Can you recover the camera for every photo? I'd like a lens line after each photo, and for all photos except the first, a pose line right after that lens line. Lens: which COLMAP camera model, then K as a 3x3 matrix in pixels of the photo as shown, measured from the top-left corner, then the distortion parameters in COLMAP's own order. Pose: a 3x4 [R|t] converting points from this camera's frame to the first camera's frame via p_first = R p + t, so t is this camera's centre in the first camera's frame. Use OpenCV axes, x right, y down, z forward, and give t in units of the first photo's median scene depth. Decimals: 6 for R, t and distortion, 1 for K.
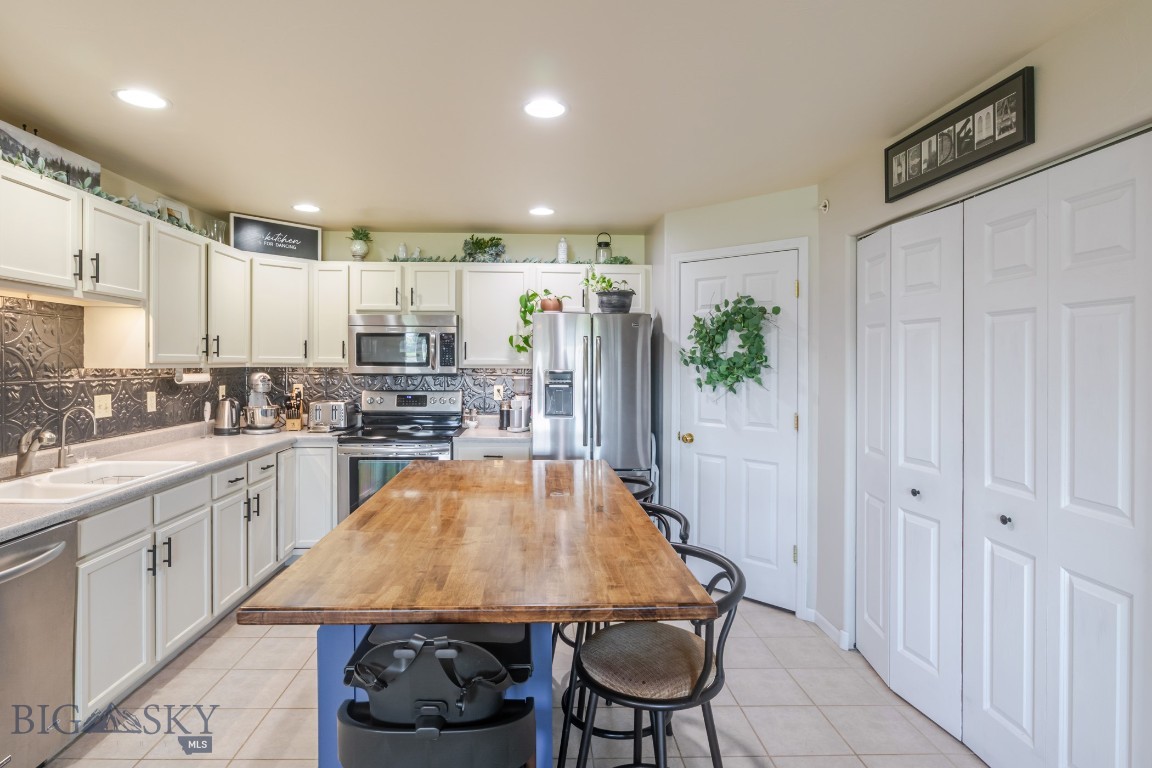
lens RADIAL K [[634.7, 0, 555.3], [0, 634.7, 363.1], [0, 0, 1]] dist [-0.005640, 0.001158]
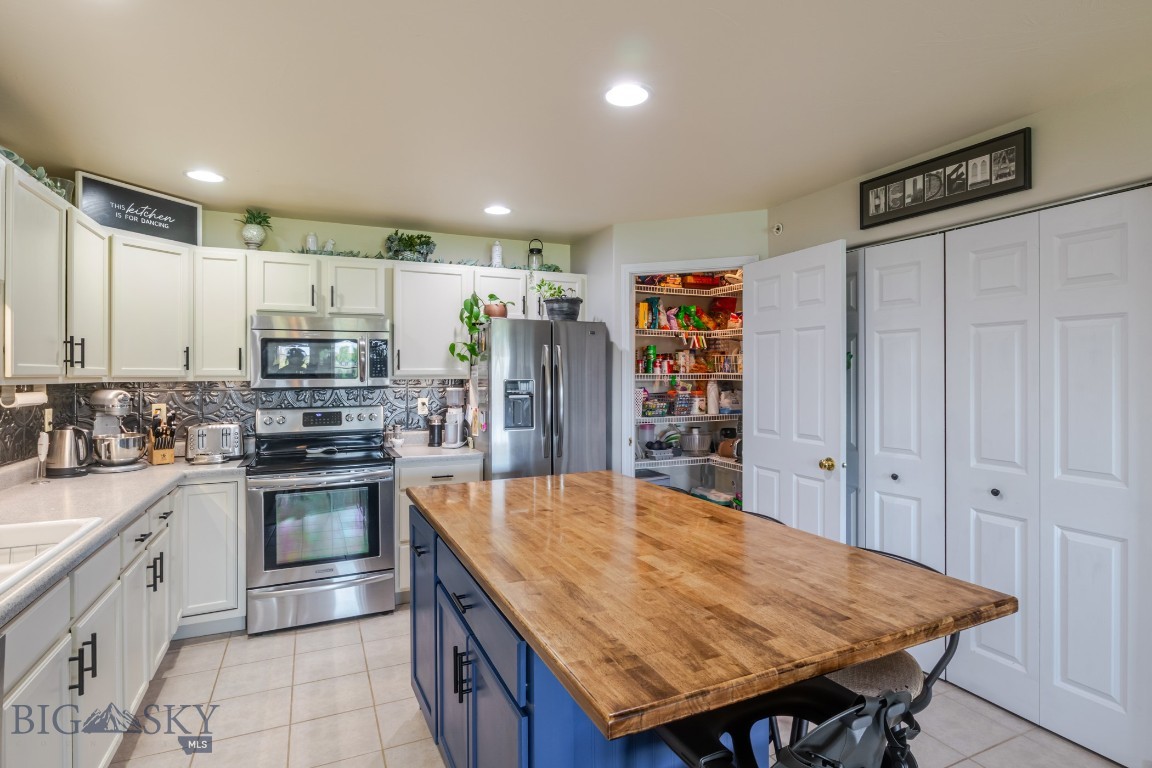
lens RADIAL K [[603.2, 0, 582.1], [0, 603.2, 372.2], [0, 0, 1]] dist [-0.005023, -0.000917]
pose [[0.912891, -0.010959, 0.408056, -0.265392], [0.012881, 0.999915, -0.001962, 0.002934], [-0.408000, 0.007047, 0.912955, 0.135543]]
